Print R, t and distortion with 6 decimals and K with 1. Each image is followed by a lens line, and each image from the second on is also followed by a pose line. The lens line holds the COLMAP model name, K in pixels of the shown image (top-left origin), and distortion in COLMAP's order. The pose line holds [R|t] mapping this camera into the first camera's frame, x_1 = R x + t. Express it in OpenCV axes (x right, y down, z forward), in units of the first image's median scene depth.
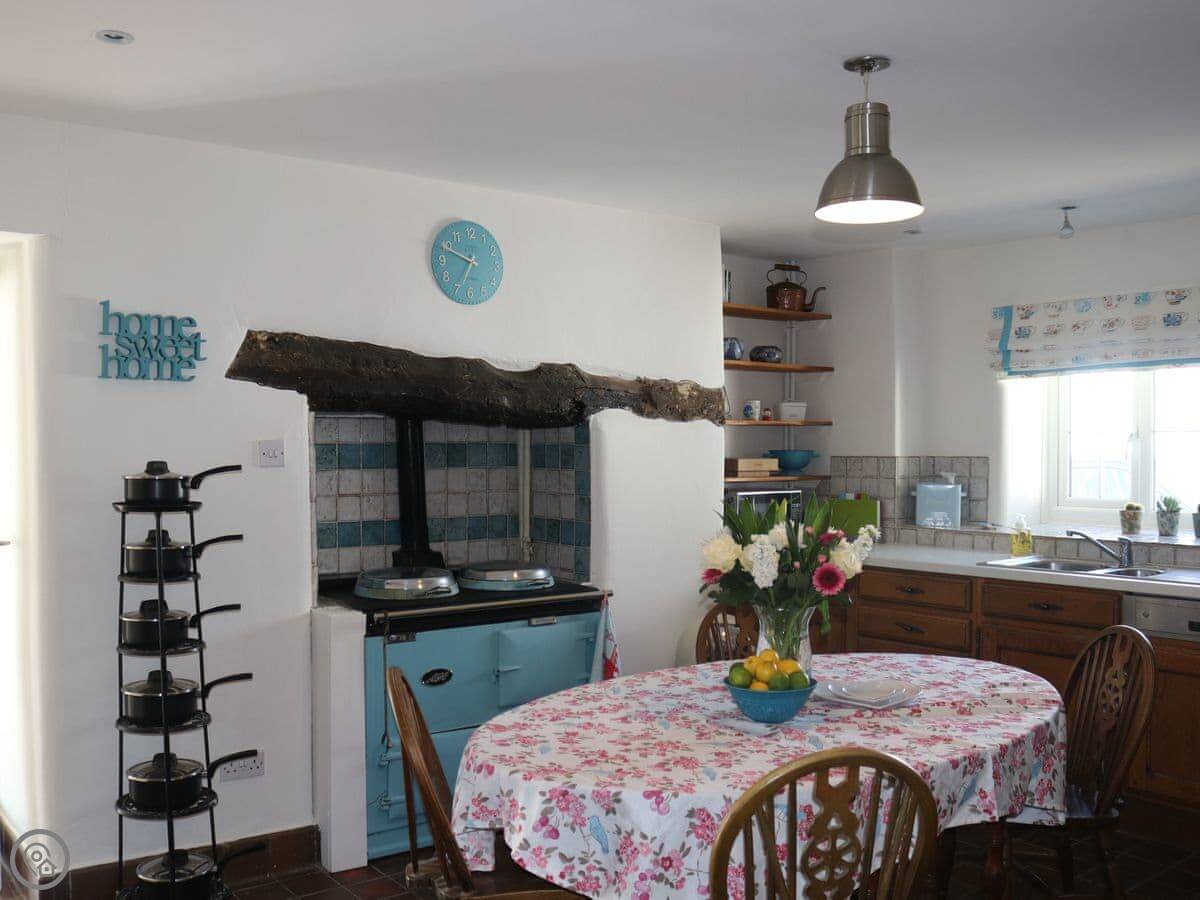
lens RADIAL K [[1135.8, 0, 600.0], [0, 1135.8, 450.0], [0, 0, 1]] dist [-0.125231, 0.007679]
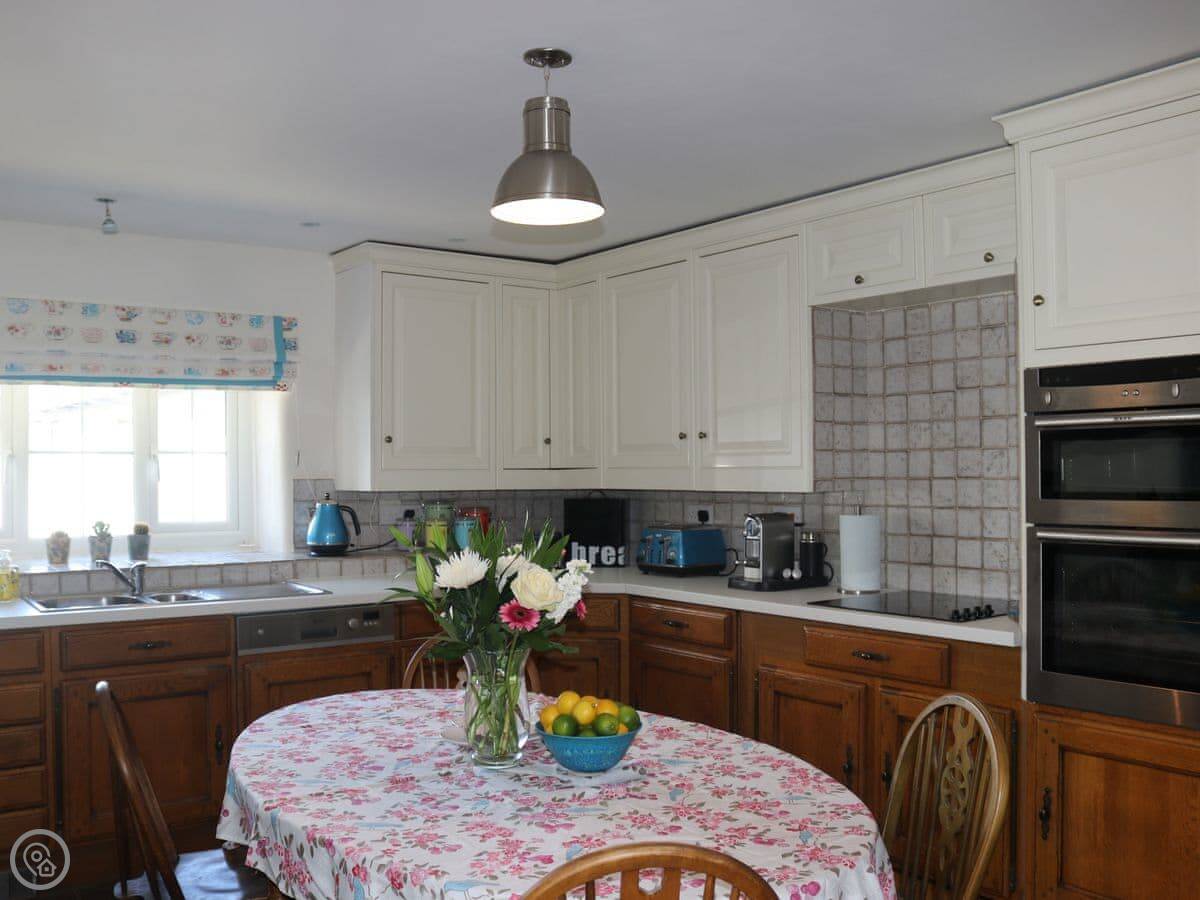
lens RADIAL K [[1086.3, 0, 599.5], [0, 1086.3, 415.6], [0, 0, 1]] dist [-0.114290, 0.000975]
pose [[0.021275, 0.056010, 0.998204, -0.580133], [0.012807, 0.998332, -0.056290, 0.012648], [-0.999692, 0.013981, 0.020522, 0.815951]]
